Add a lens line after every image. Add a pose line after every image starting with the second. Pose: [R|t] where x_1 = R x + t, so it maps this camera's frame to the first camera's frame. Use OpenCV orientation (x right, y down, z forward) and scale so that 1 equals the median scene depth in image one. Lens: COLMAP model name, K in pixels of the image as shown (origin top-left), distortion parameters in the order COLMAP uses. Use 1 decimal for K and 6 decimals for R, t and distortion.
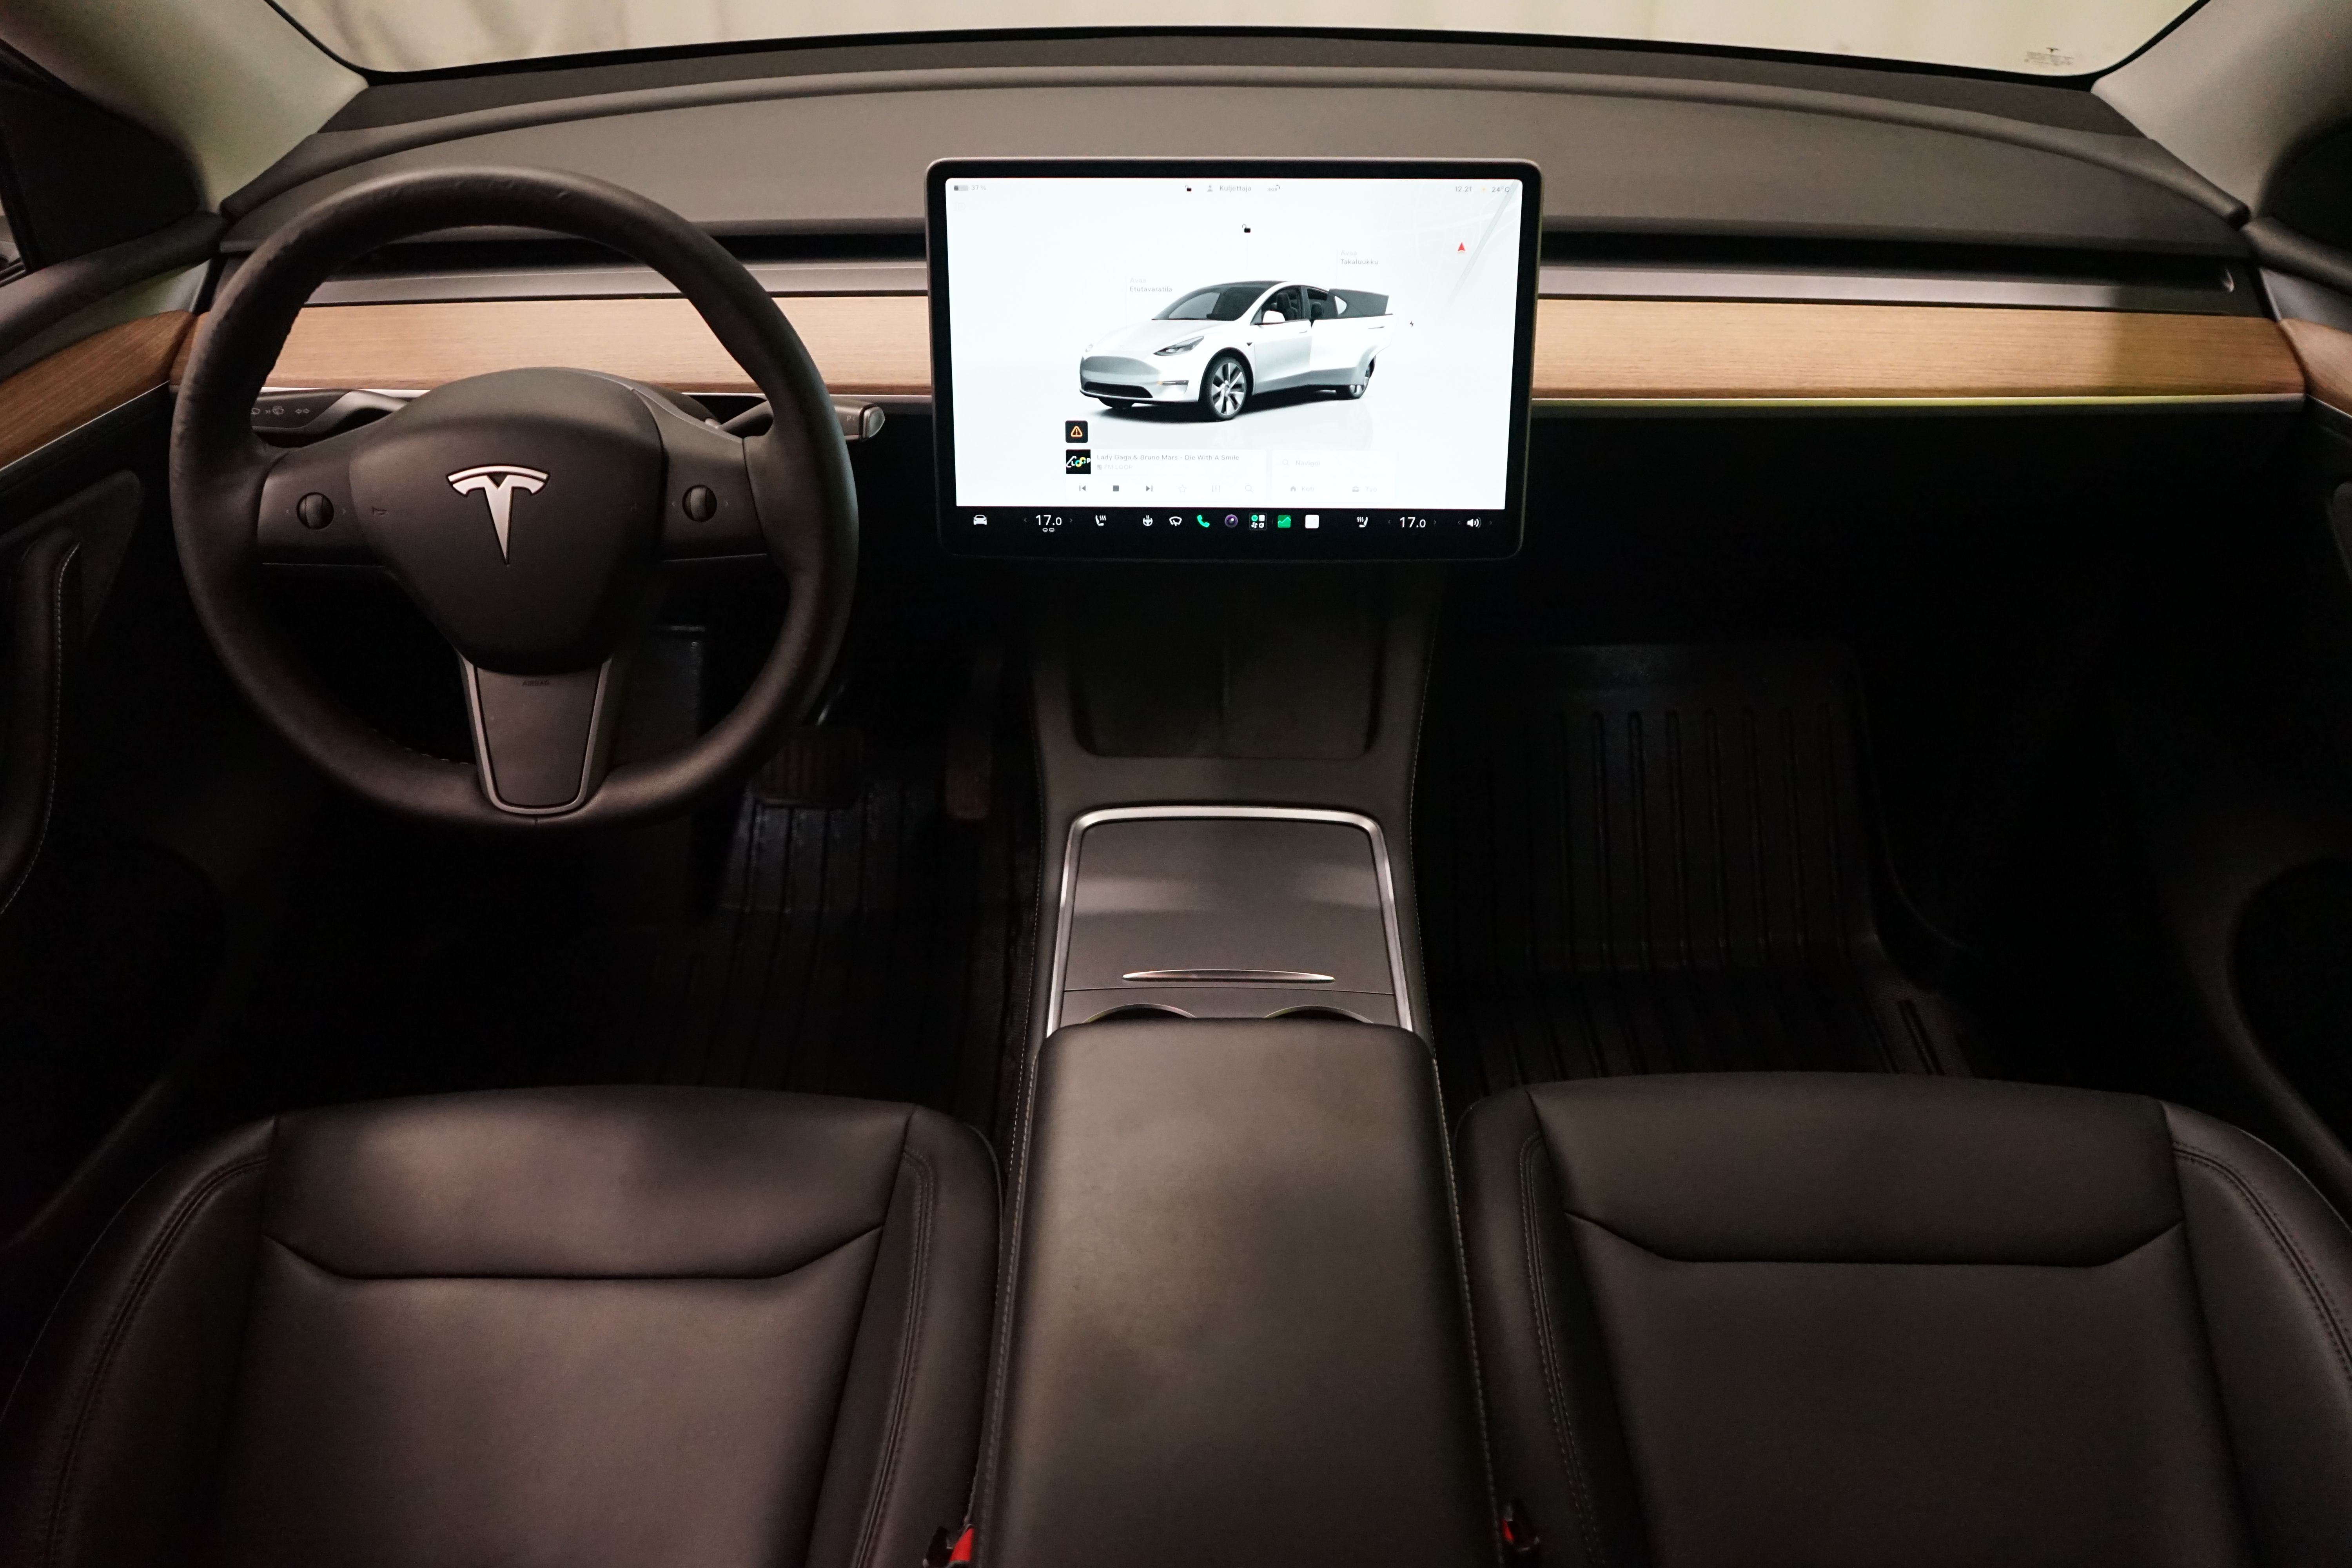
lens RADIAL K [[1899.7, 0, 1189.6], [0, 1899.7, 774.4], [0, 0, 1]] dist [-0.008443, -0.010695]
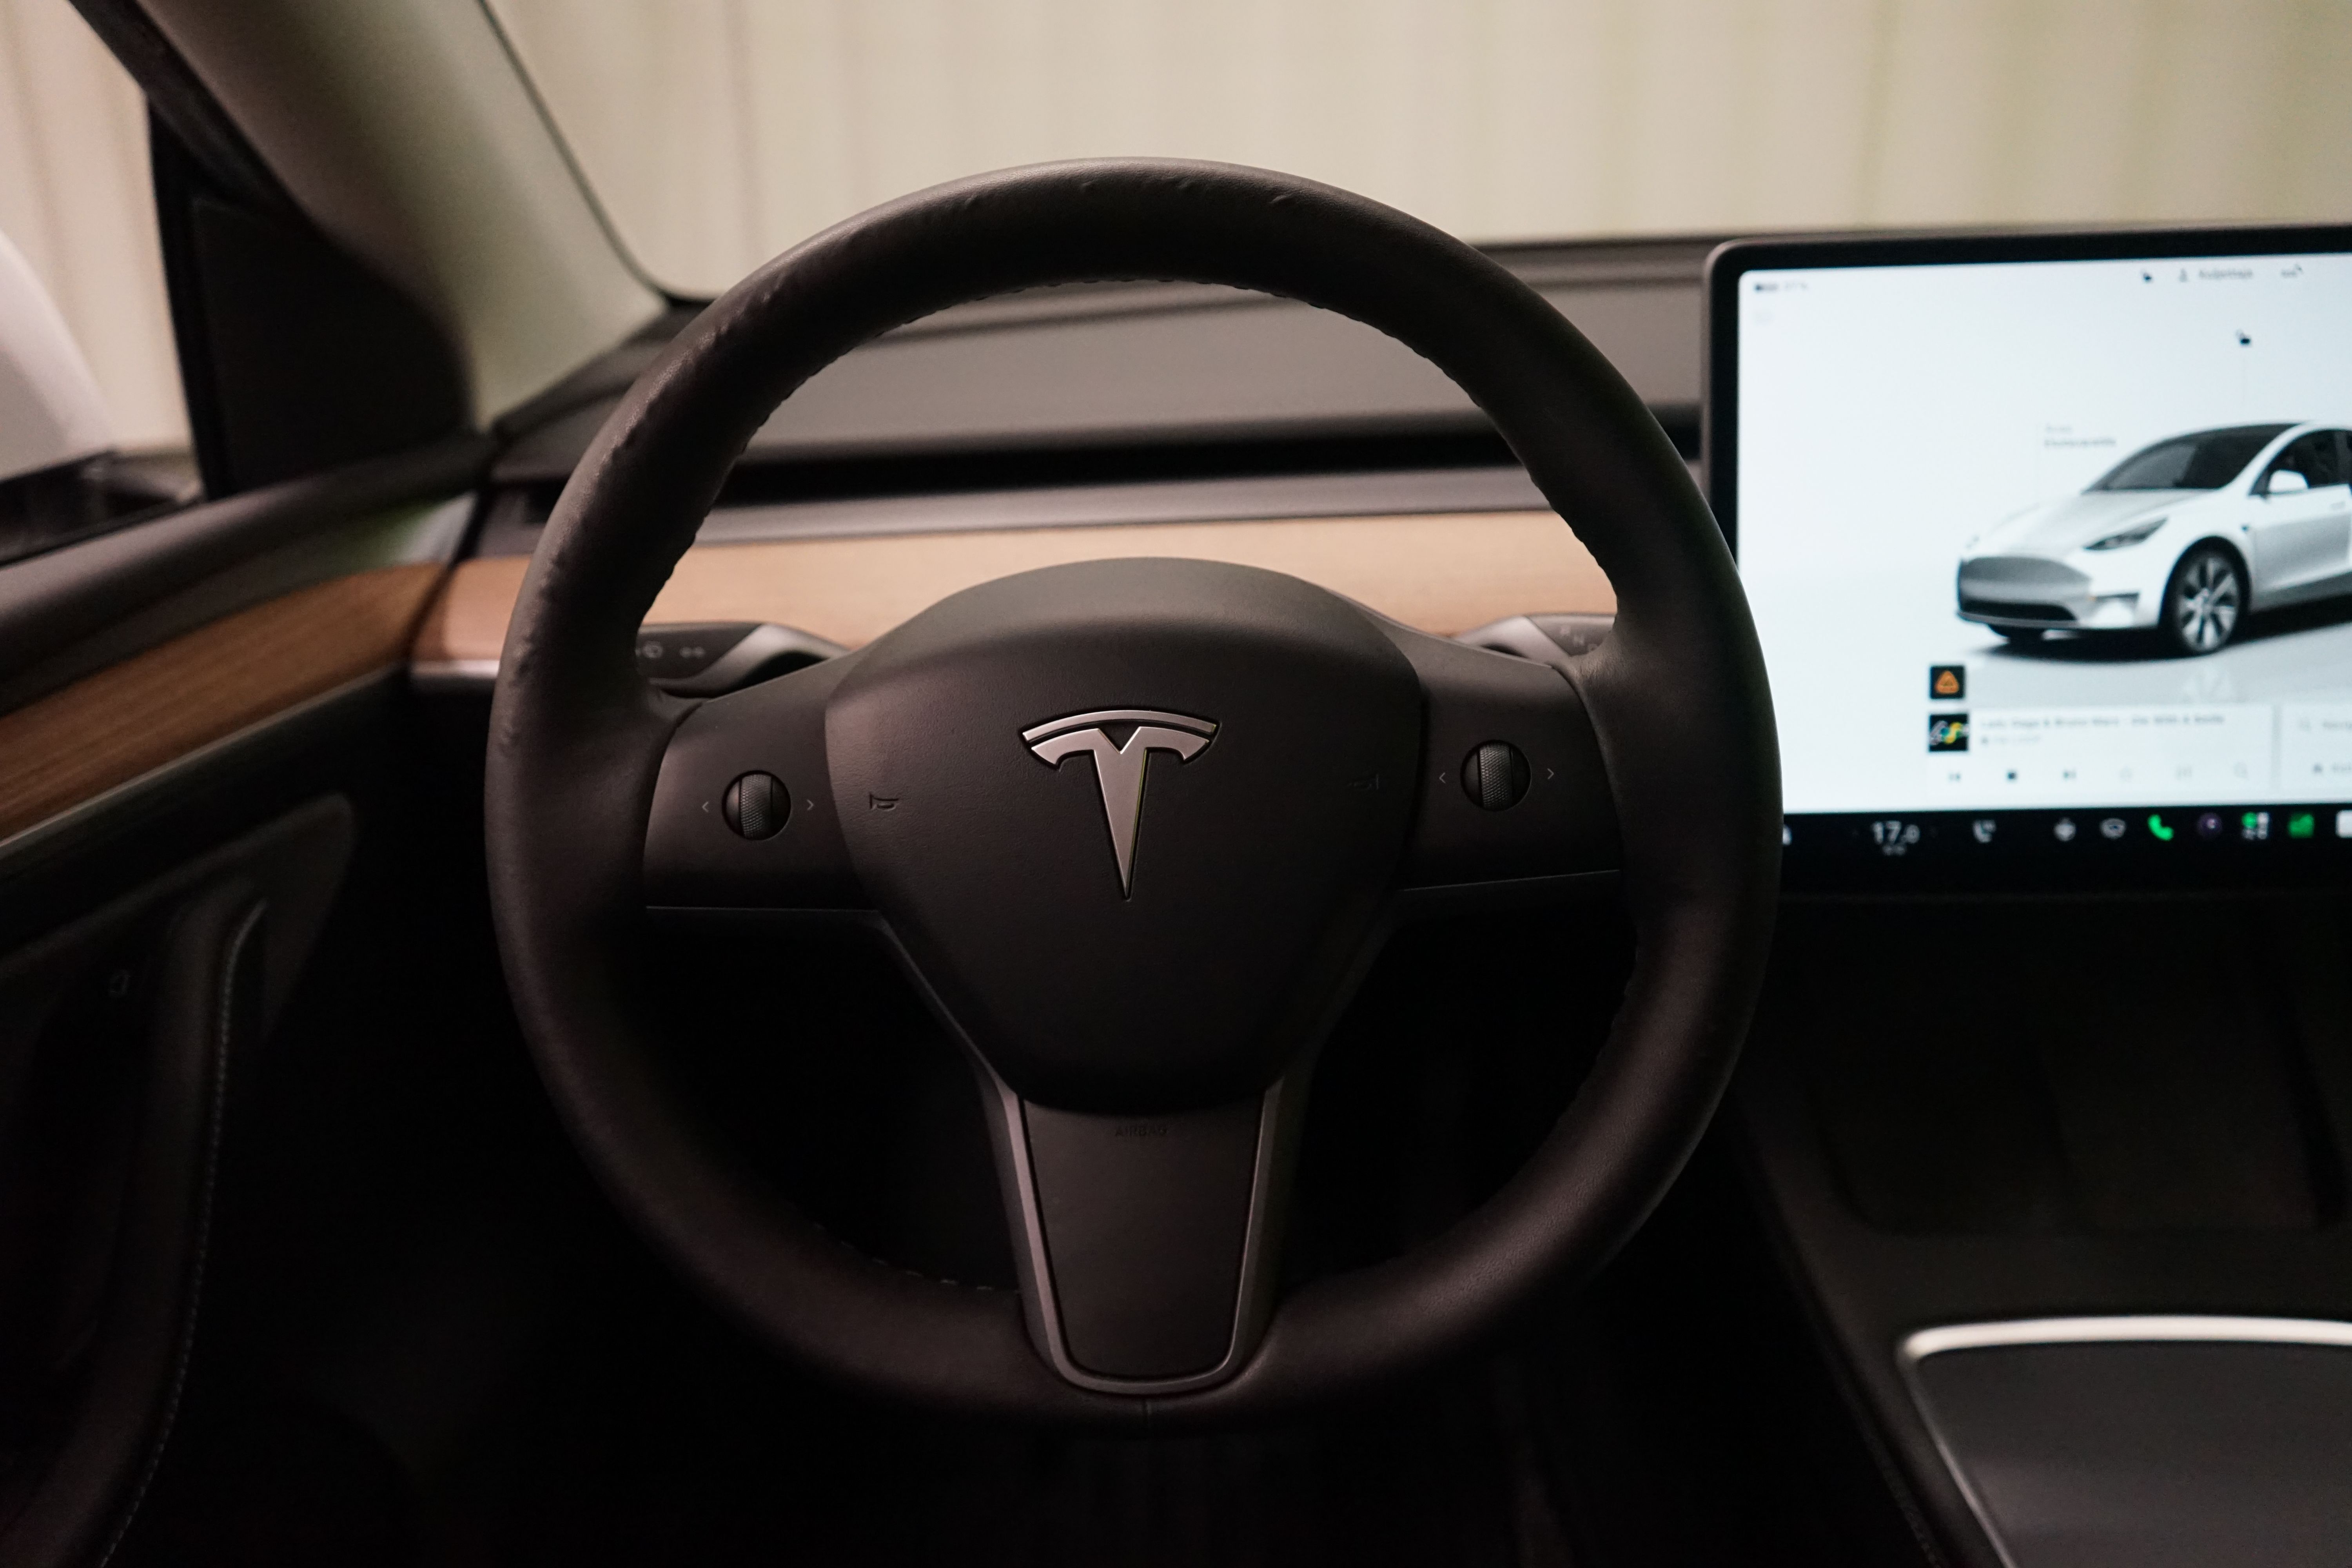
lens RADIAL K [[1899.7, 0, 1160.6], [0, 1899.7, 769.2], [0, 0, 1]] dist [-0.008443, -0.010695]
pose [[0.999341, -0.022928, -0.028142, -0.294906], [0.015959, 0.973832, -0.226706, -0.023989], [0.032603, 0.226108, 0.973557, 0.429758]]
